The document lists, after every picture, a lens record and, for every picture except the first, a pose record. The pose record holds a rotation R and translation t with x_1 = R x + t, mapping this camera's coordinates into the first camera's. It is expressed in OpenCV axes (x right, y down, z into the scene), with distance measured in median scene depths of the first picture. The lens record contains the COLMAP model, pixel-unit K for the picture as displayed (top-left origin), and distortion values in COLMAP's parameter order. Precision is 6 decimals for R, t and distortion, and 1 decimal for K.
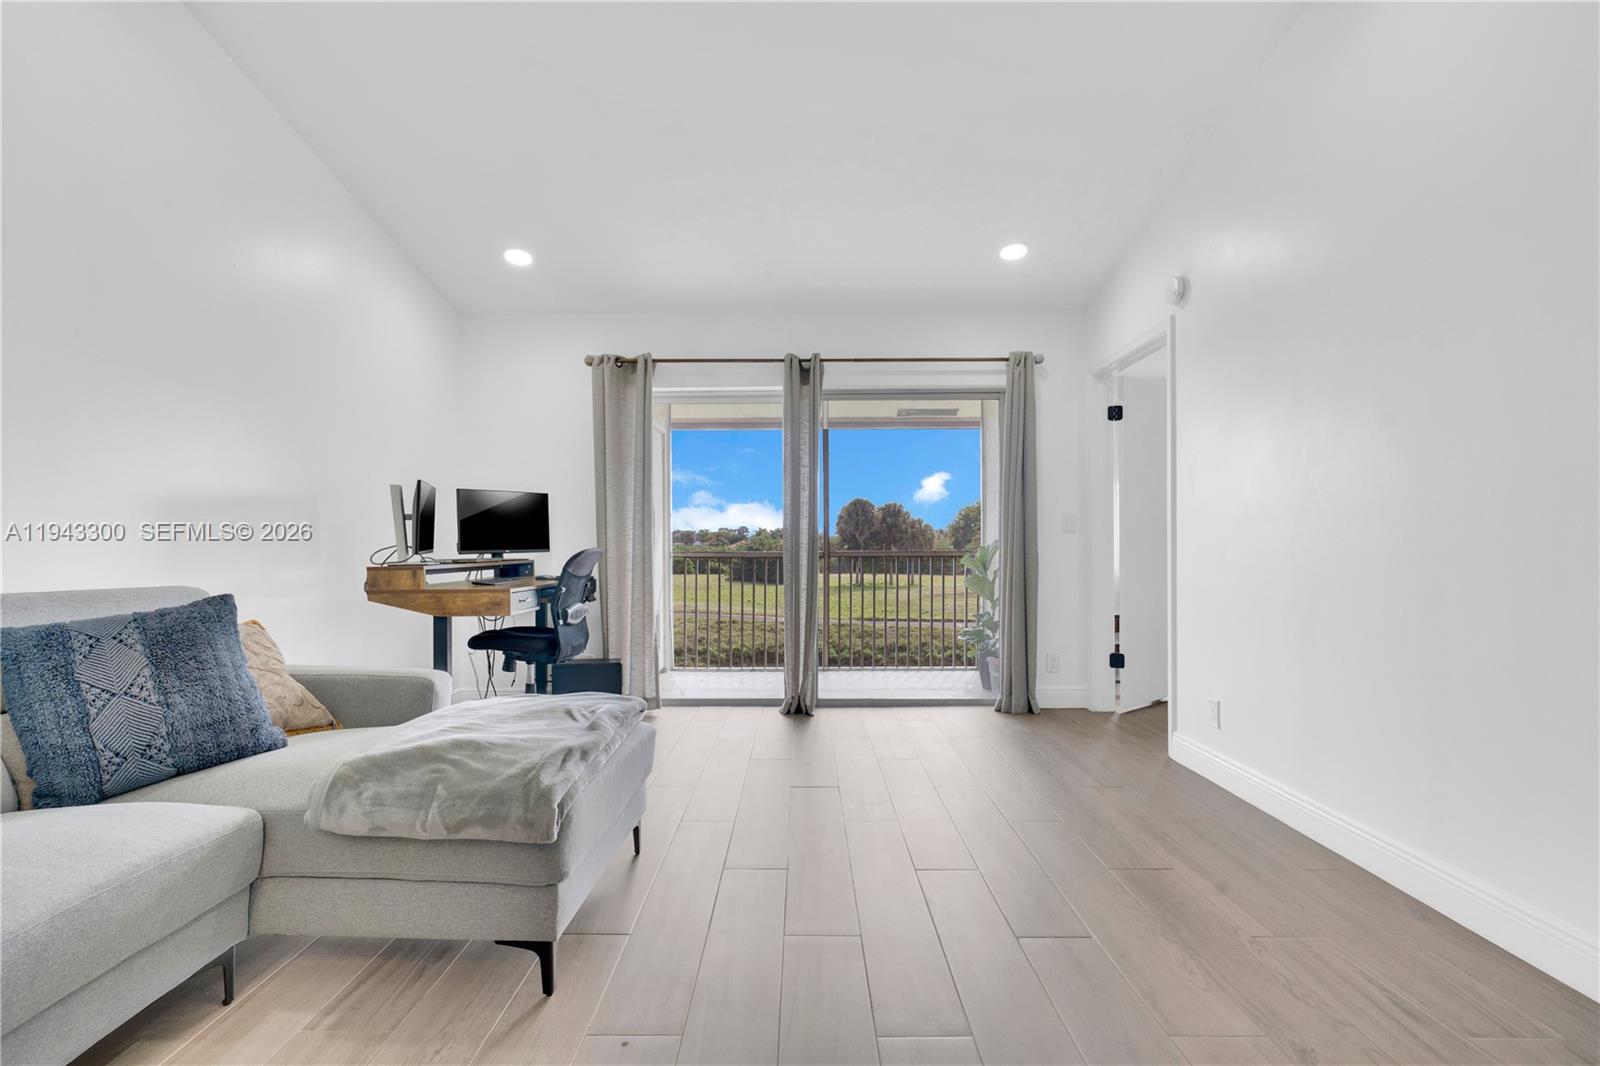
lens RADIAL K [[731.5, 0, 796.4], [0, 731.5, 548.4], [0, 0, 1]] dist [-0.002657, 0.000964]
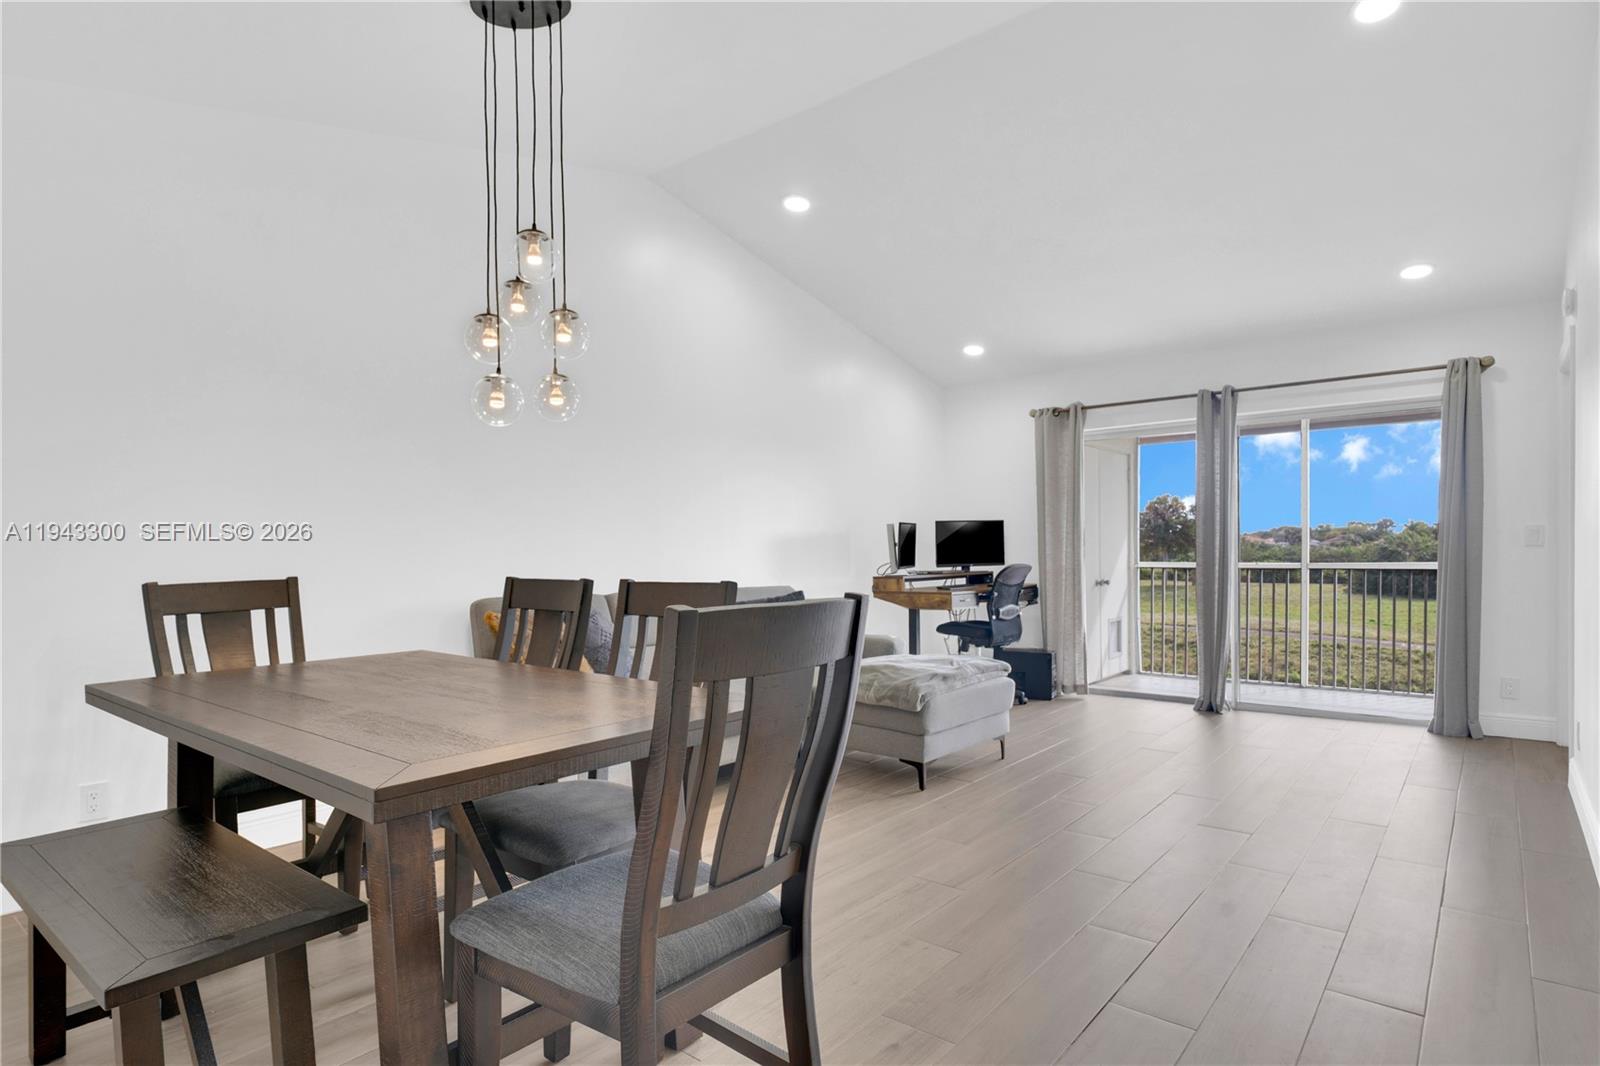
lens RADIAL K [[866.8, 0, 837.5], [0, 866.8, 568.3], [0, 0, 1]] dist [-0.001278, 0.000608]
pose [[0.800002, 0.008987, -0.599929, 0.344557], [0.004104, 0.999782, 0.020450, -0.022225], [0.599983, -0.018822, 0.799792, -0.399527]]
